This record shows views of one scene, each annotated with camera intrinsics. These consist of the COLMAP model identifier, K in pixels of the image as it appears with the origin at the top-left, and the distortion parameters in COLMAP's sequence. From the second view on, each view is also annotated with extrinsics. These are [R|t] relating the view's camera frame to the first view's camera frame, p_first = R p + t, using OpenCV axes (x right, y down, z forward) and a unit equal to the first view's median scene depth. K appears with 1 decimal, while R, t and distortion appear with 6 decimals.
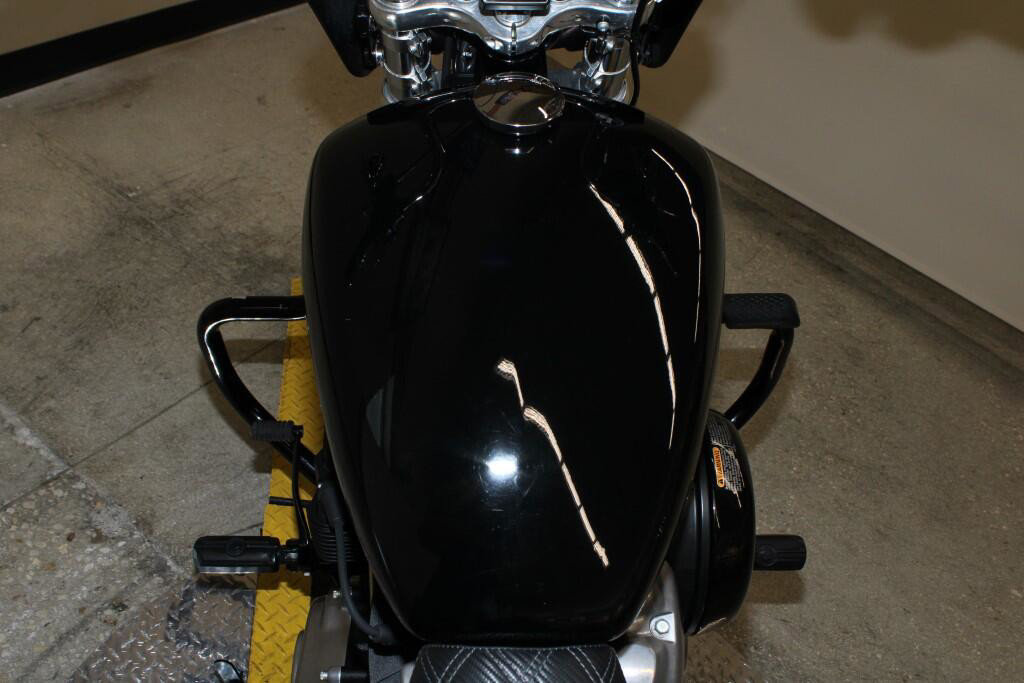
lens RADIAL K [[1325.0, 0, 506.8], [0, 1325.0, 442.7], [0, 0, 1]] dist [-0.139635, 0.238211]
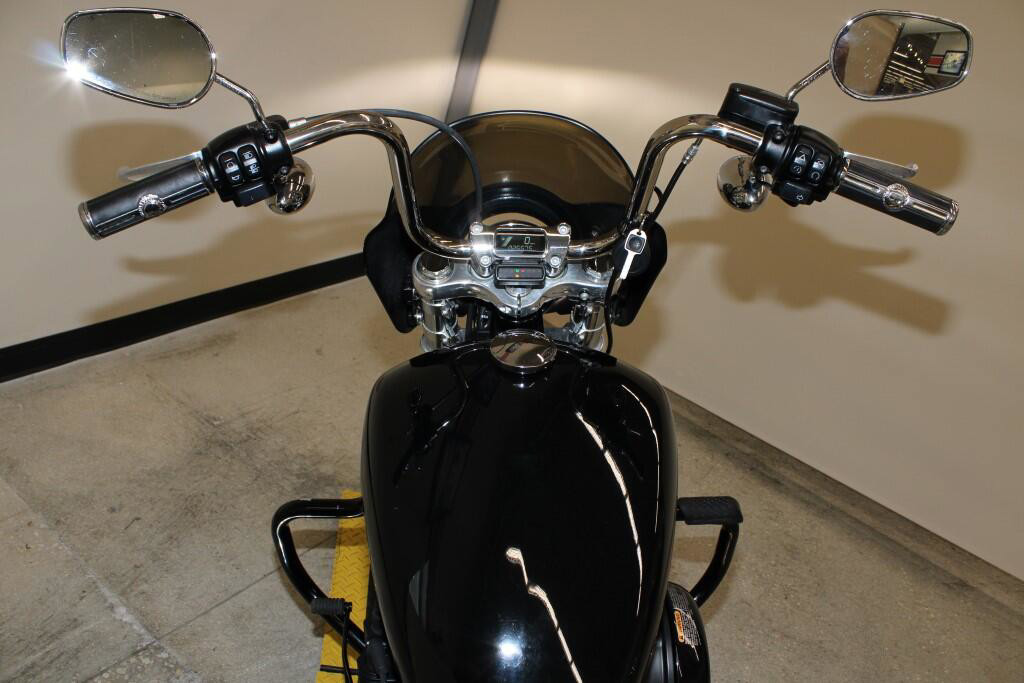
lens RADIAL K [[1201.7, 0, 514.7], [0, 1201.7, 321.0], [0, 0, 1]] dist [-0.248678, 0.469043]
pose [[0.999950, -0.002390, 0.009687, -0.007613], [0.005028, 0.959306, -0.282325, 0.042072], [-0.008619, 0.282359, 0.959270, -0.136066]]
